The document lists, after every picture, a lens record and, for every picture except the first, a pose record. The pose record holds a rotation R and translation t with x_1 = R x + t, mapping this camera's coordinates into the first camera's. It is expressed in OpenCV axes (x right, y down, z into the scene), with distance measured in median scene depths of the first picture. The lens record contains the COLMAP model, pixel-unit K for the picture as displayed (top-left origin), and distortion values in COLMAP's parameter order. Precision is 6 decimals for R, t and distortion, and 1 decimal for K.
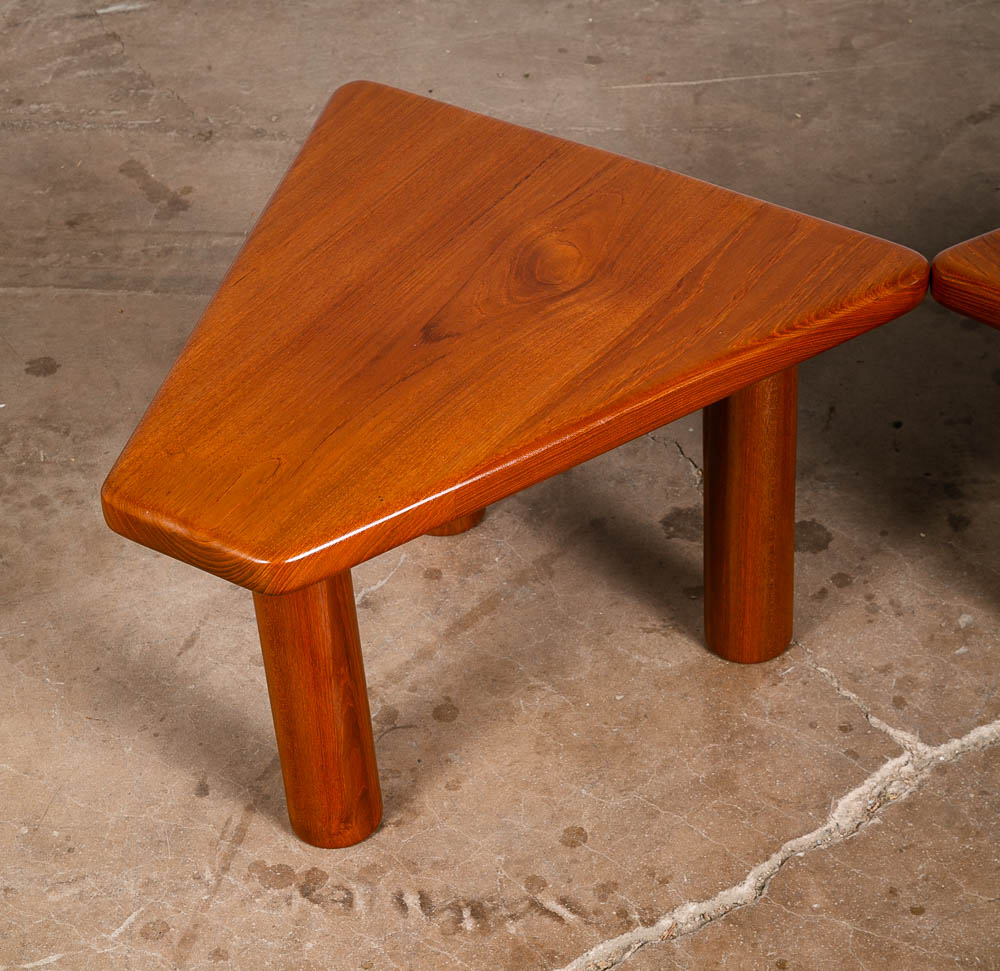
lens RADIAL K [[2744.9, 0, 502.0], [0, 2744.9, 487.5], [0, 0, 1]] dist [0.249097, 0.205091]
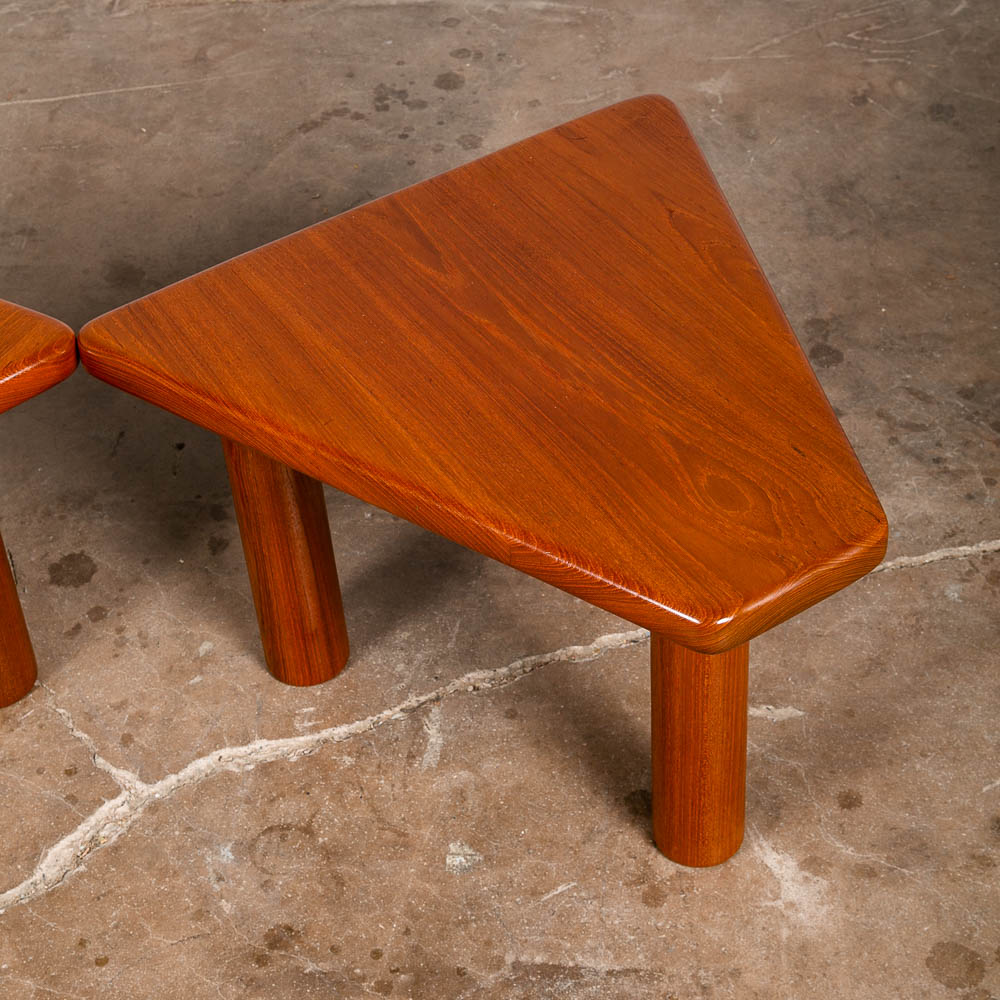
lens RADIAL K [[2340.1, 0, 504.2], [0, 2340.1, 495.8], [0, 0, 1]] dist [0.152557, 0.309196]
pose [[0.994843, -0.069324, 0.074040, 0.214523], [0.064022, 0.995367, 0.071733, -0.065238], [-0.078669, -0.066623, 0.994672, 0.104219]]
